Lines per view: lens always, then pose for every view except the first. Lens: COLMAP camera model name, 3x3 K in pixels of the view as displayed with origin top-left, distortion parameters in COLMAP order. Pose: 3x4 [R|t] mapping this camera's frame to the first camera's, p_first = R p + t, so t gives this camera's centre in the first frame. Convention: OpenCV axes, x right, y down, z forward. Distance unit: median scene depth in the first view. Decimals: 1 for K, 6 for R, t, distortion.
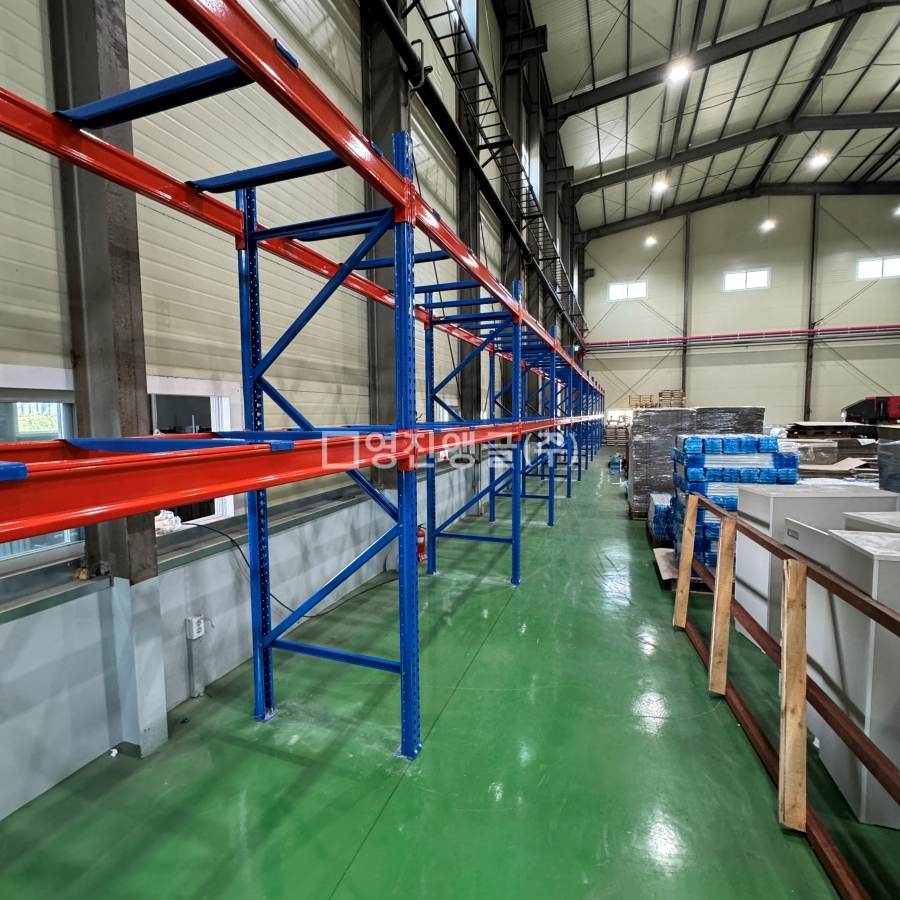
lens RADIAL K [[476.6, 0, 447.4], [0, 476.6, 449.8], [0, 0, 1]] dist [-0.001440, -0.003062]
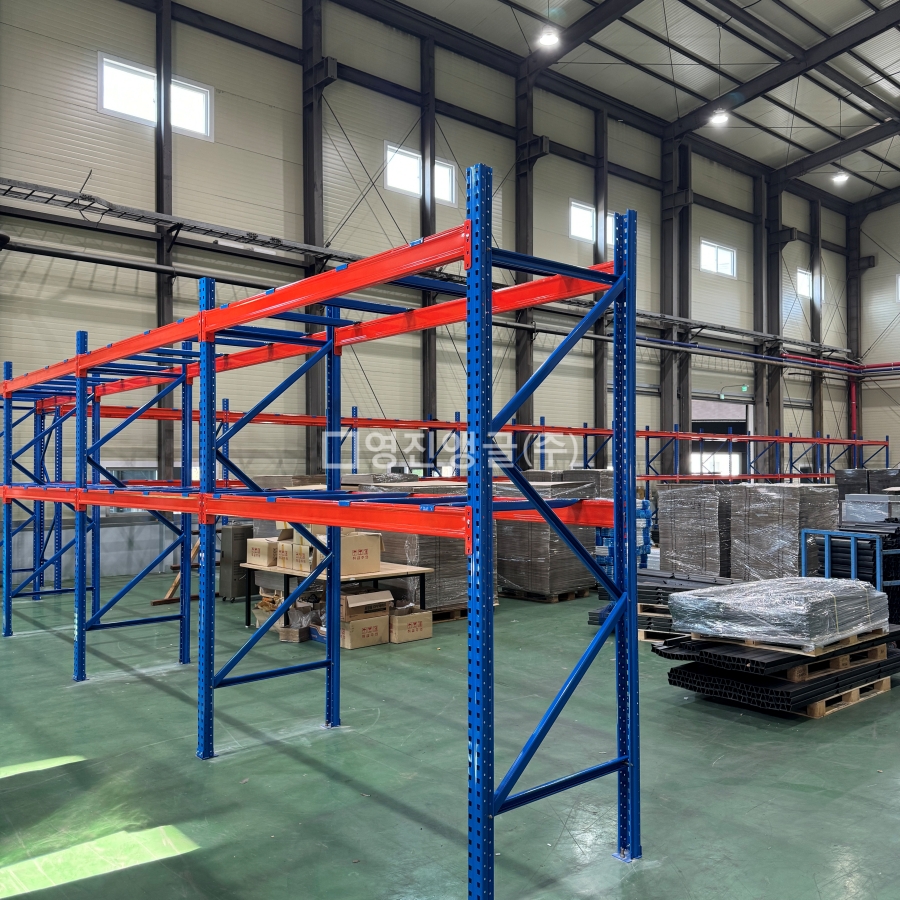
lens RADIAL K [[843.0, 0, 450.2], [0, 843.0, 454.3], [0, 0, 1]] dist [0.026423, 0.000000]
pose [[0.879063, -0.000233, -0.476706, 0.373919], [-0.042140, 0.996047, -0.078195, 0.016295], [0.474840, 0.088827, 0.875578, -0.316449]]
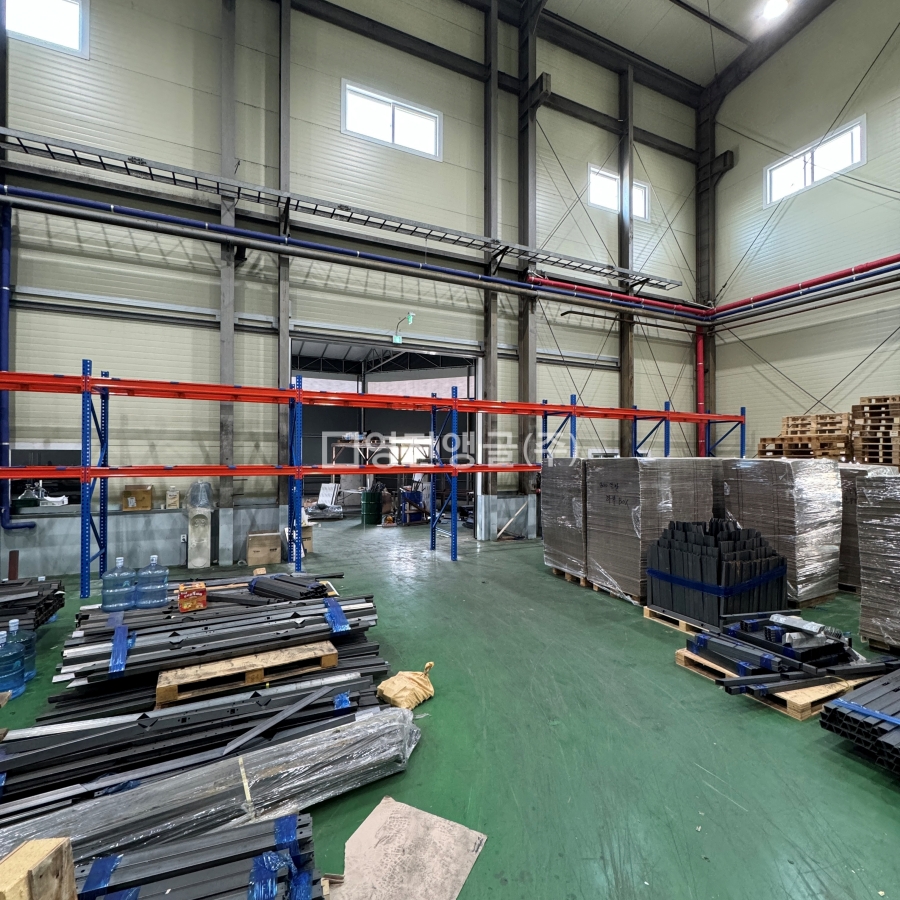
lens RADIAL K [[476.6, 0, 447.2], [0, 476.6, 454.4], [0, 0, 1]] dist [-0.001440, -0.003062]
pose [[0.716748, 0.011792, -0.697232, 0.460580], [-0.065365, 0.996591, -0.050340, -0.045483], [0.694262, 0.081655, 0.715075, 0.530307]]
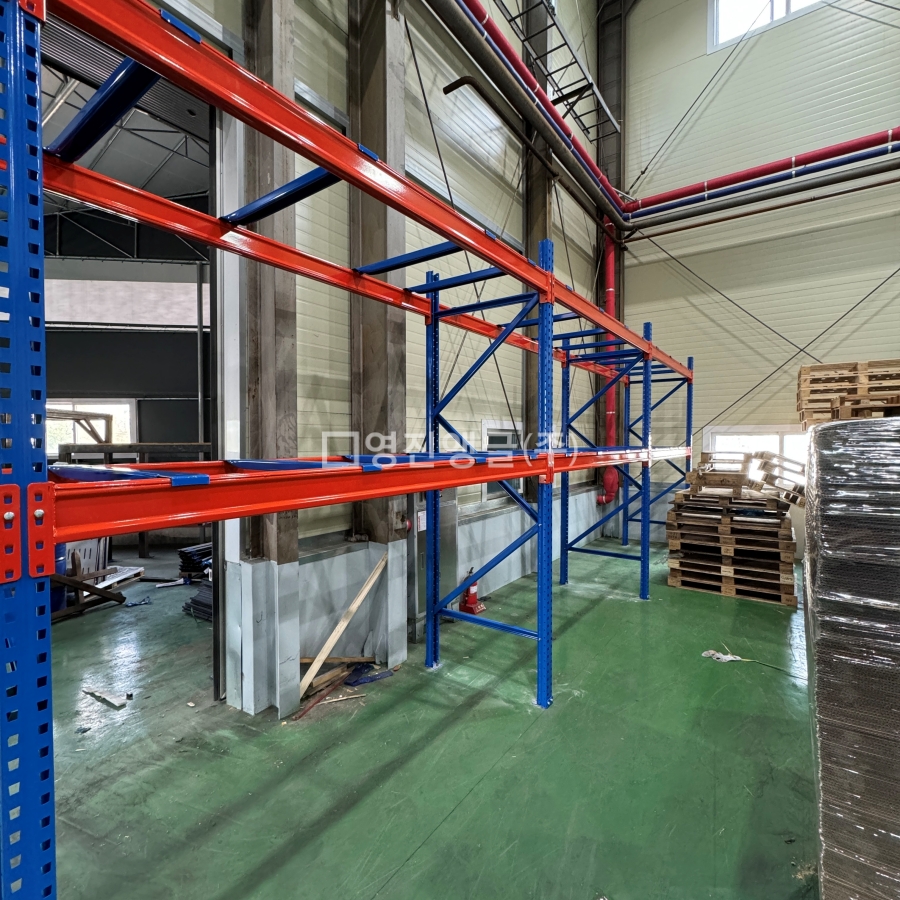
lens RADIAL K [[476.6, 0, 452.3], [0, 476.6, 451.6], [0, 0, 1]] dist [-0.001440, -0.003062]
pose [[0.968225, 0.015044, -0.249629, 0.278172], [-0.028551, 0.998312, -0.050575, -0.056909], [0.248447, 0.056095, 0.967020, 0.741294]]
